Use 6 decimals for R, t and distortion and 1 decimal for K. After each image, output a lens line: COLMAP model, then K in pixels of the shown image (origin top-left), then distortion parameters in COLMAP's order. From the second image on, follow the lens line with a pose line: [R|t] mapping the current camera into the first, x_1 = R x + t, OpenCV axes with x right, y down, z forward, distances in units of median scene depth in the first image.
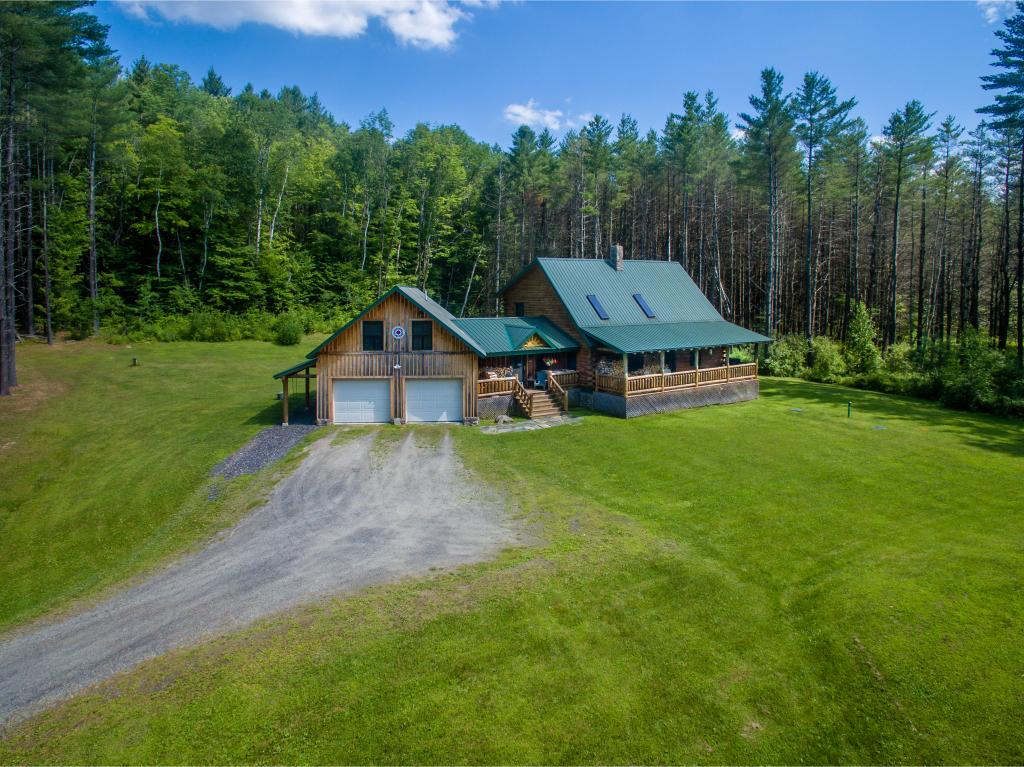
lens RADIAL K [[599.8, 0, 512.3], [0, 599.8, 352.8], [0, 0, 1]] dist [-0.000827, -0.000572]
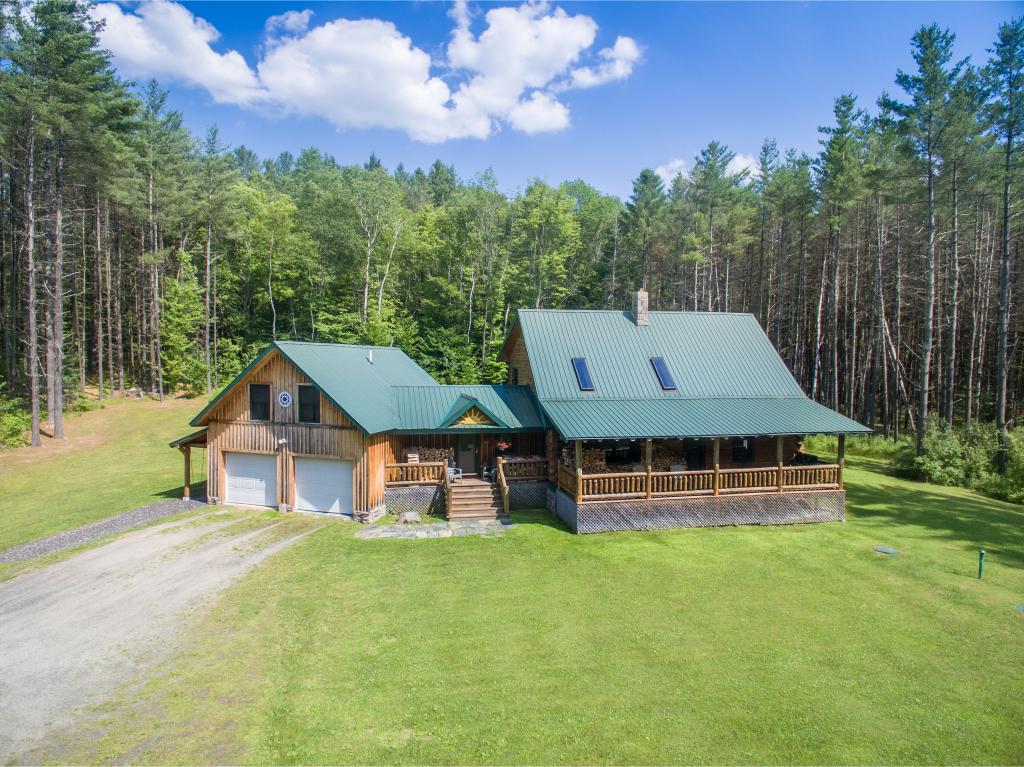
lens RADIAL K [[586.4, 0, 493.3], [0, 586.4, 401.4], [0, 0, 1]] dist [0.002485, -0.001461]
pose [[0.929532, 0.031077, -0.367429, 0.276196], [-0.043414, 0.998735, -0.025357, -0.017457], [0.366176, 0.039522, 0.929706, 0.267320]]
